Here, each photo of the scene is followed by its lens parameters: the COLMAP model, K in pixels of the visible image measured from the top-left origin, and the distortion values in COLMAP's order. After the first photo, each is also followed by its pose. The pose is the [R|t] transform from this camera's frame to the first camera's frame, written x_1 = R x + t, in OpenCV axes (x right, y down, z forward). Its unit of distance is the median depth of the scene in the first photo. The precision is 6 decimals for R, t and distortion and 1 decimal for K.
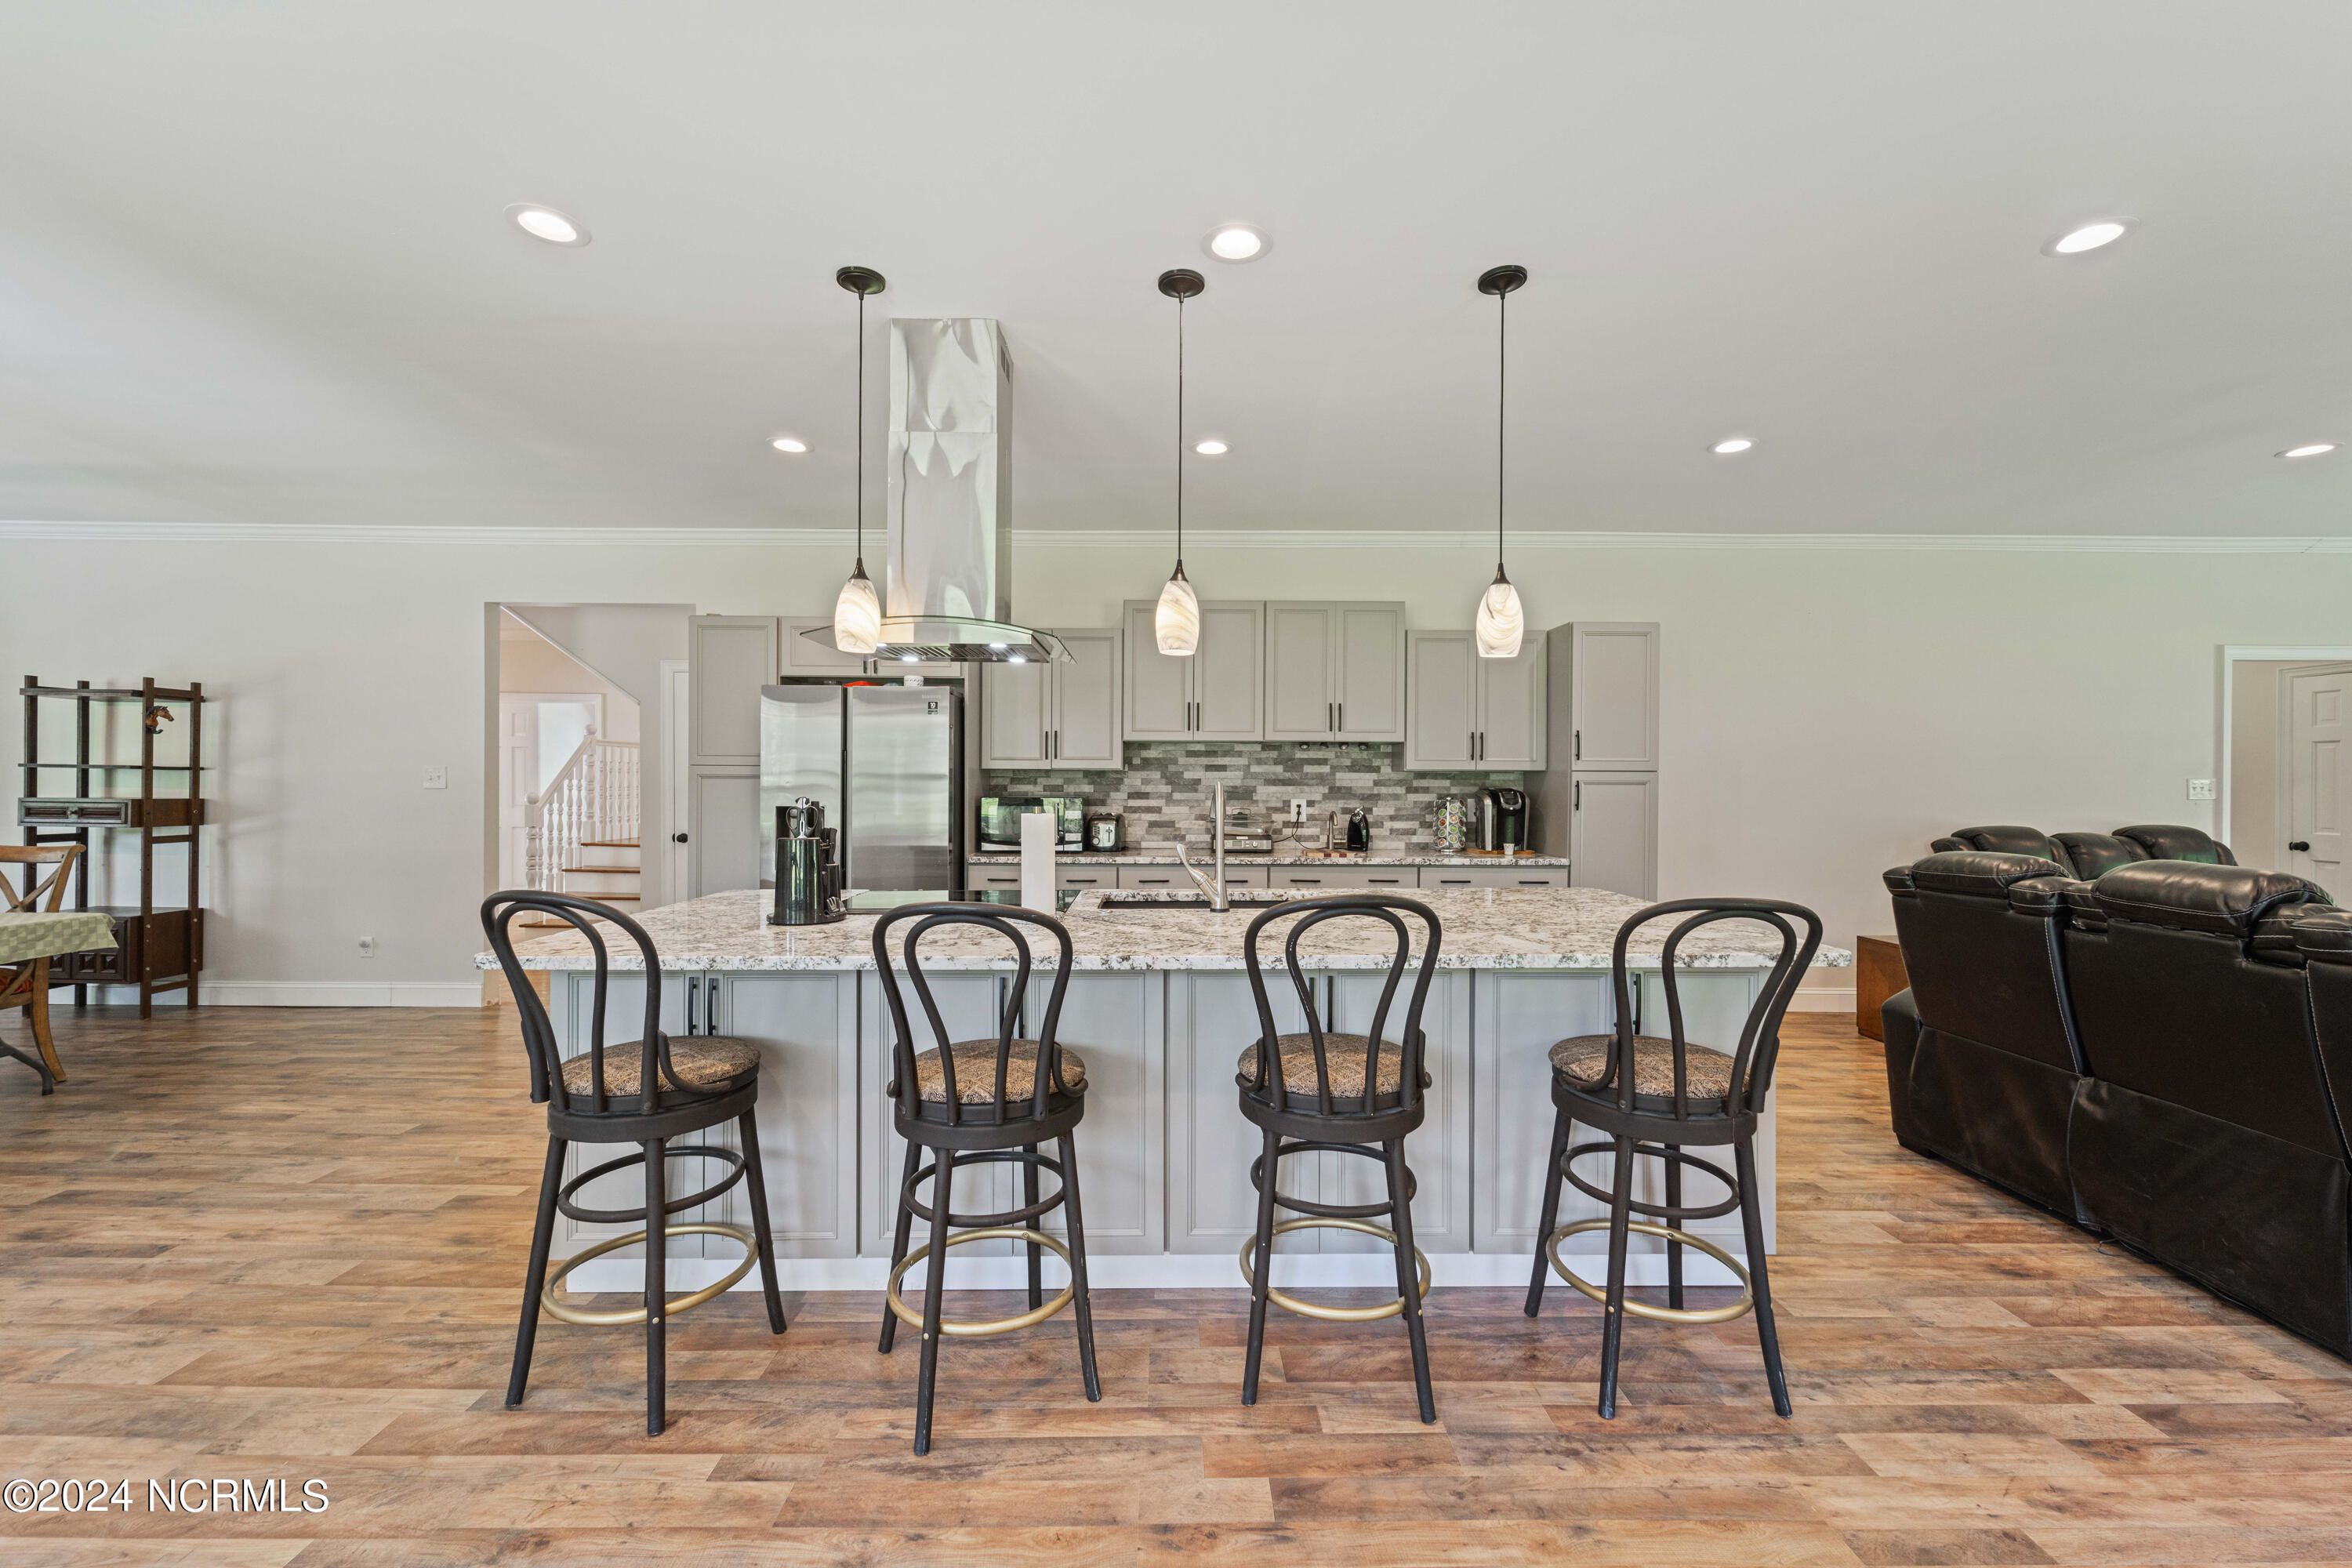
lens RADIAL K [[952.8, 0, 1178.5], [0, 952.8, 774.0], [0, 0, 1]] dist [0.002827, -0.002982]
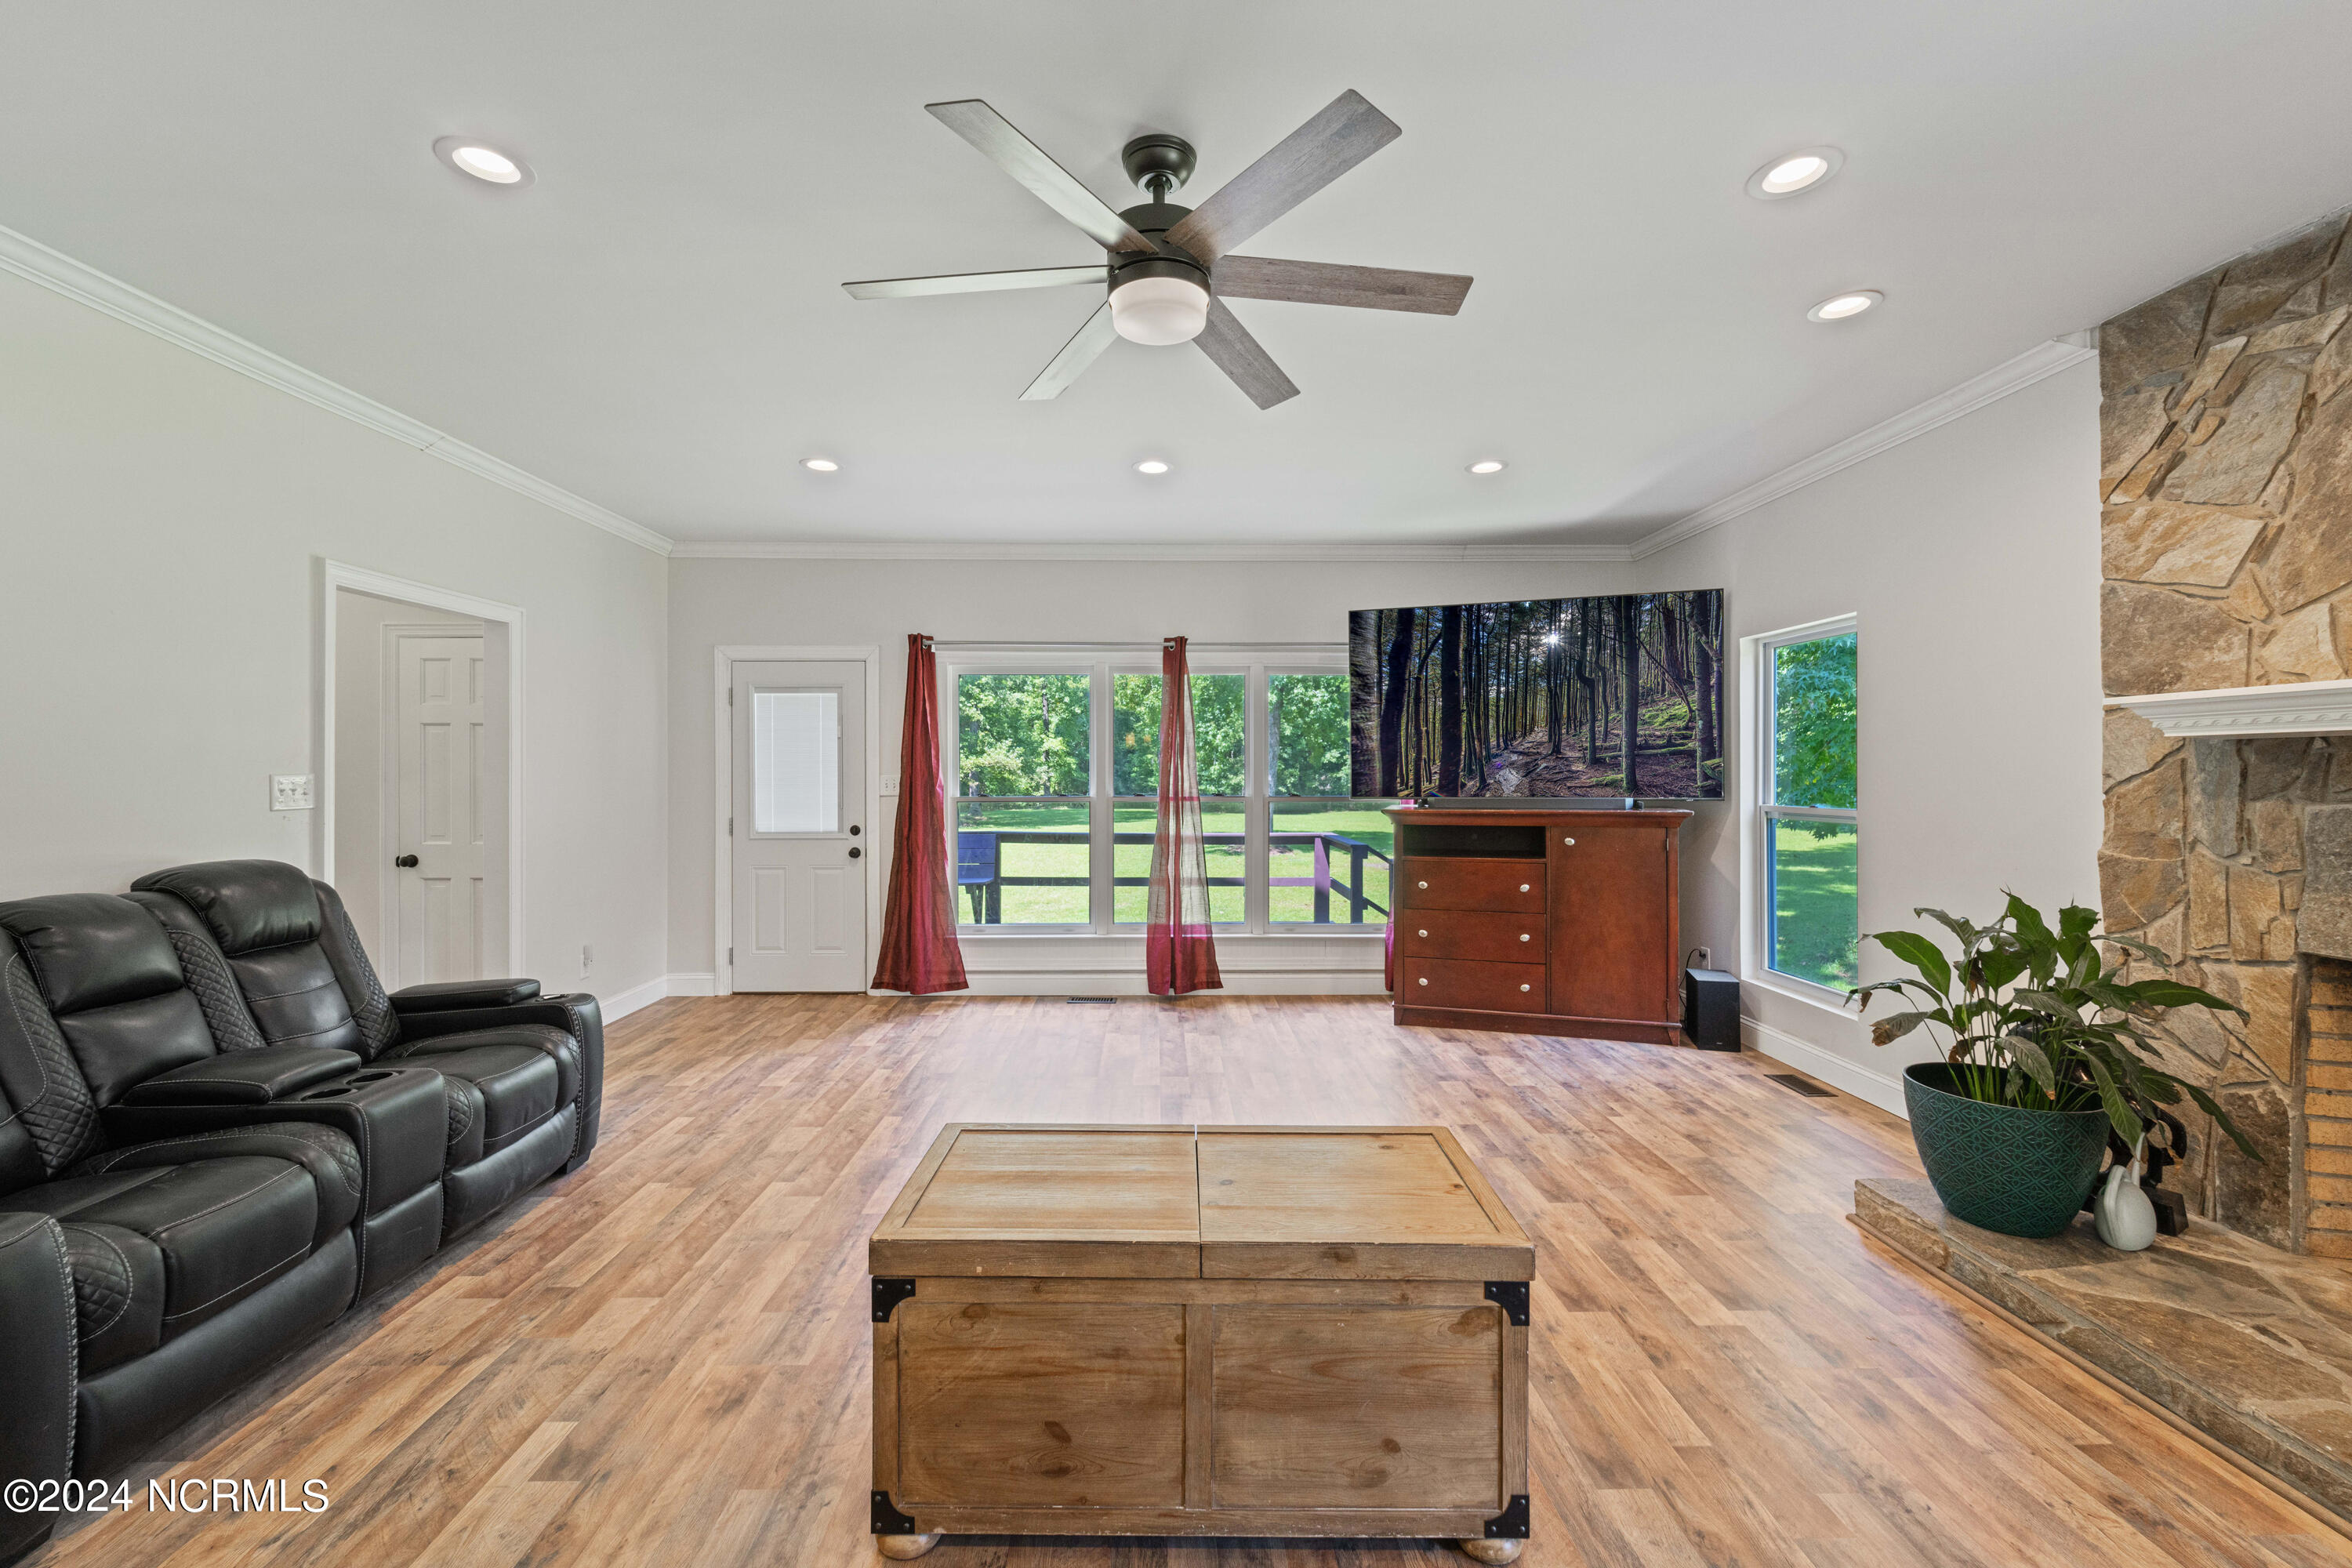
lens RADIAL K [[952.8, 0, 1175.4], [0, 952.8, 777.6], [0, 0, 1]] dist [0.002827, -0.002982]
pose [[-0.002367, -0.010774, 0.999939, 0.482565], [-0.010219, 0.999890, 0.010749, -0.004458], [-0.999945, -0.010193, -0.002477, 0.453123]]
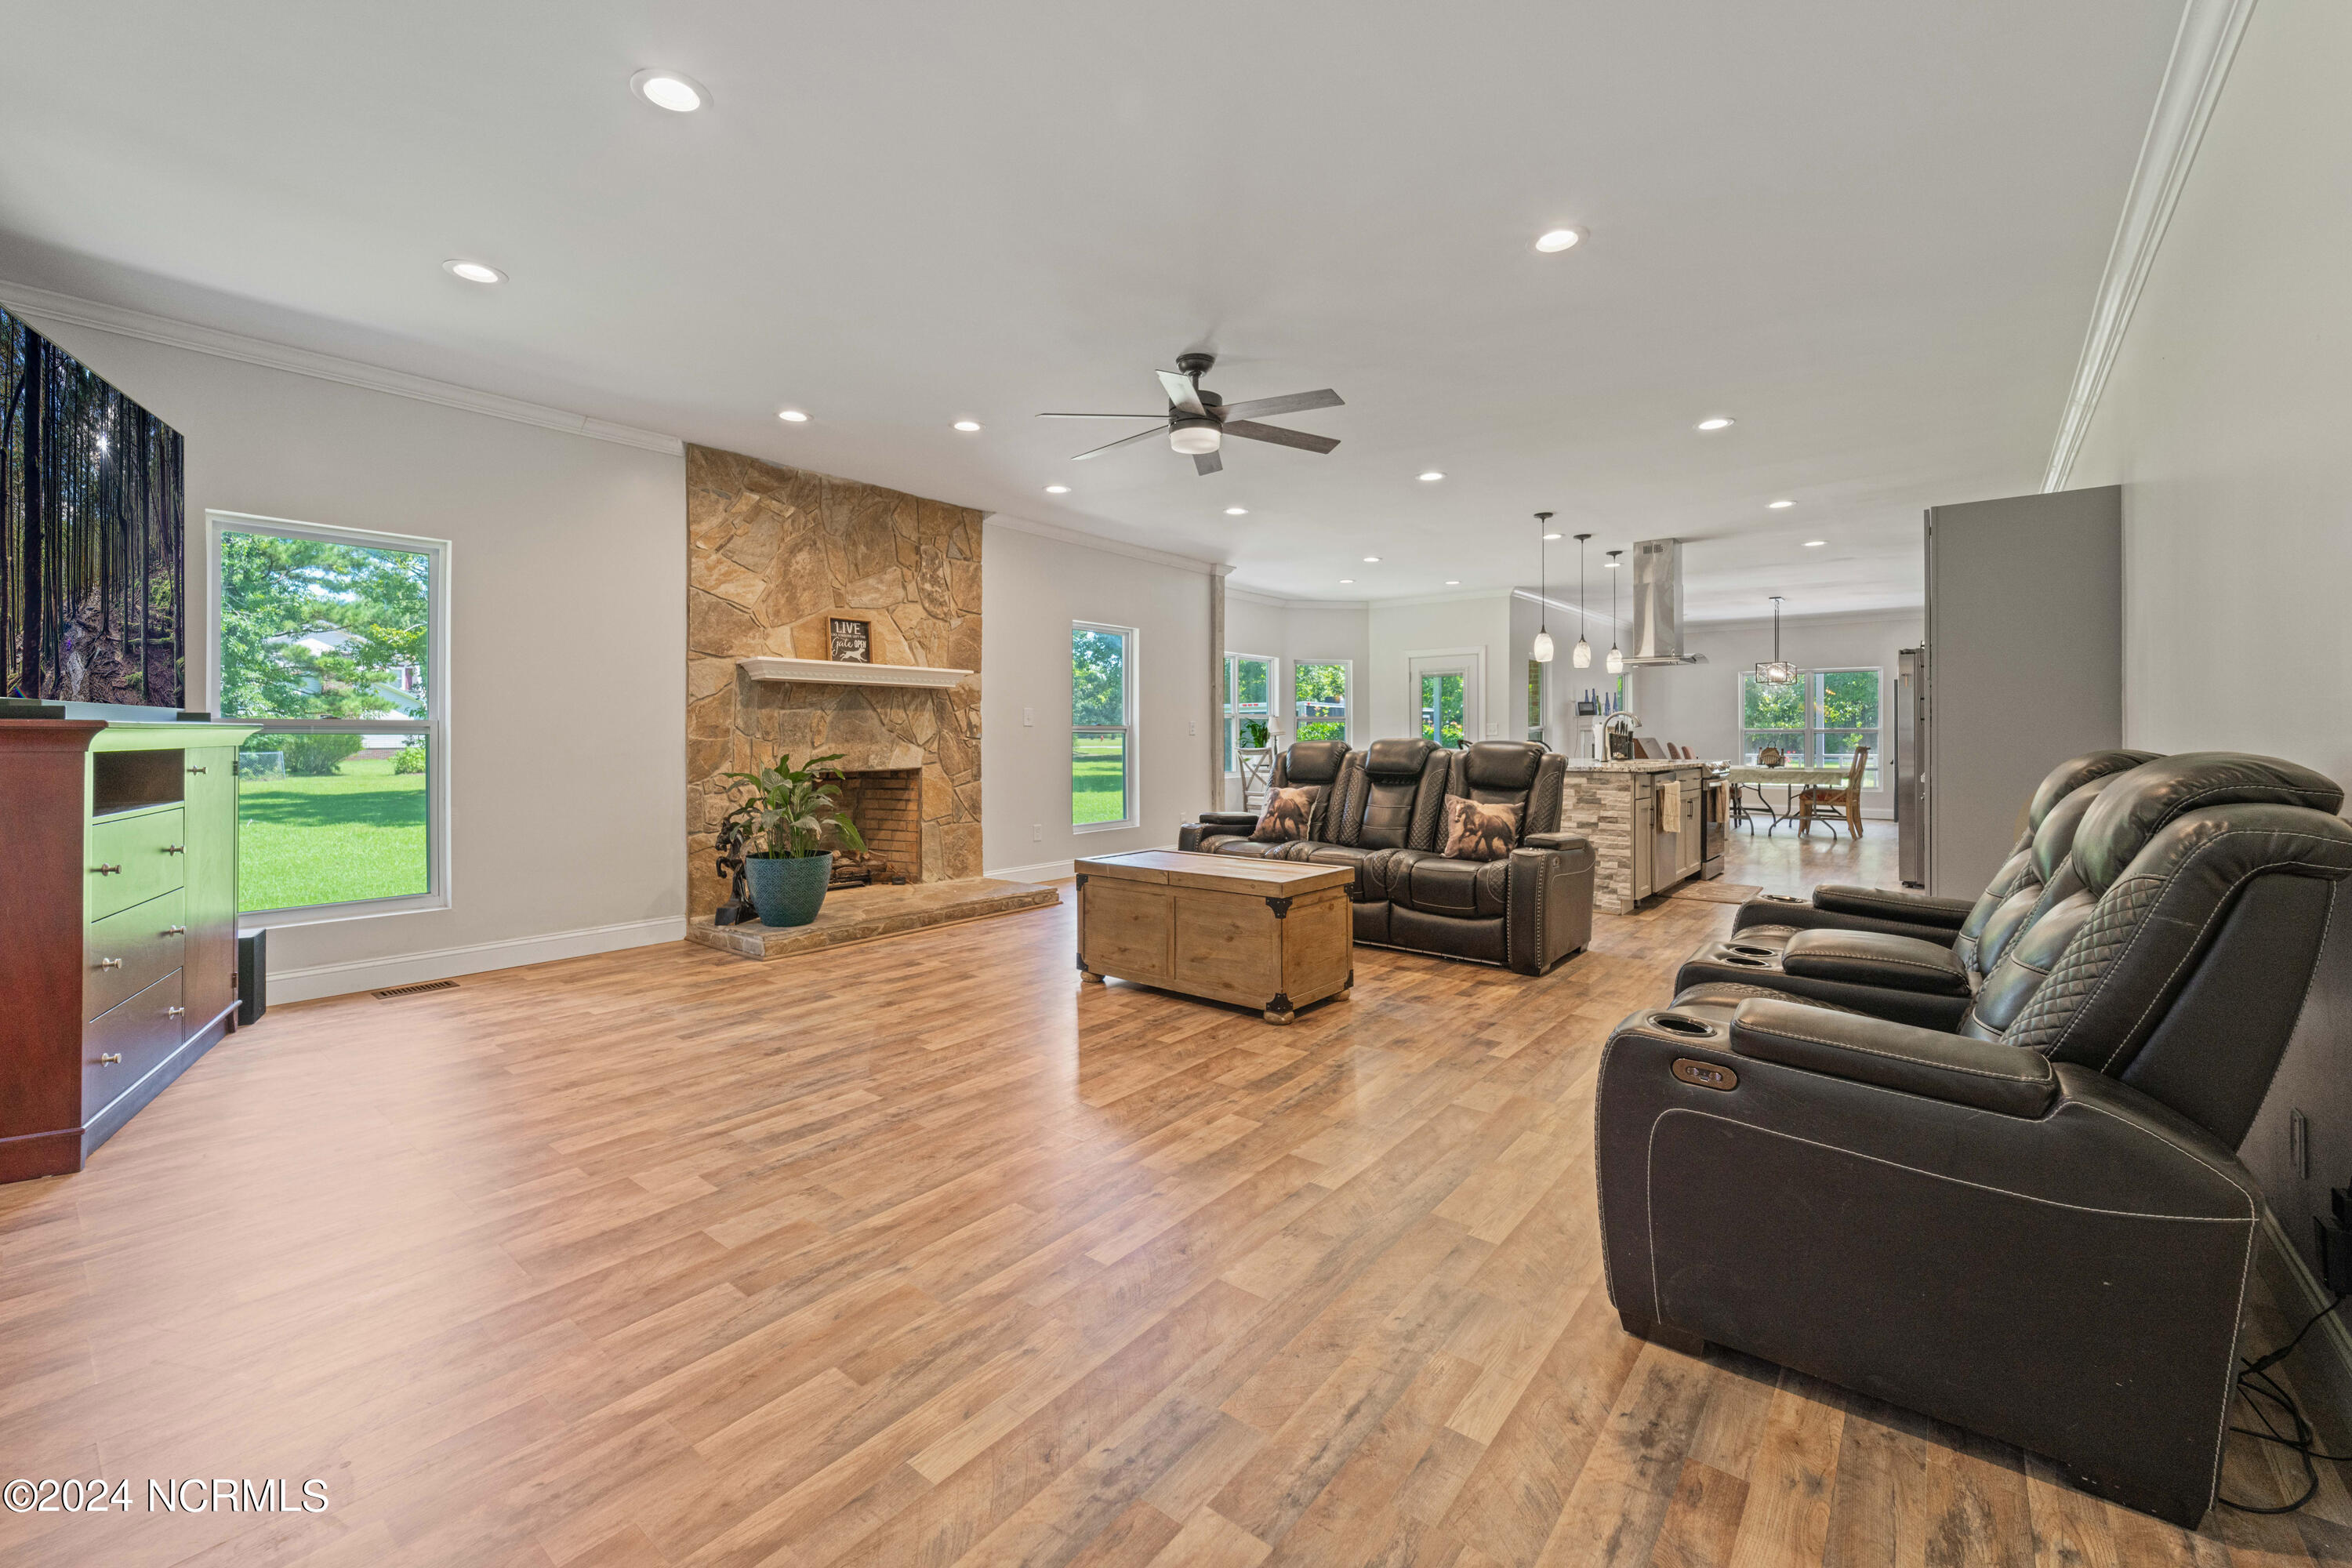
lens RADIAL K [[952.8, 0, 1152.6], [0, 952.8, 749.3], [0, 0, 1]] dist [0.002827, -0.002982]
pose [[-0.652455, 0.004780, -0.757812, 1.456193], [0.003902, 0.999988, 0.002947, 0.049287], [0.757817, -0.001034, -0.652466, 0.919980]]
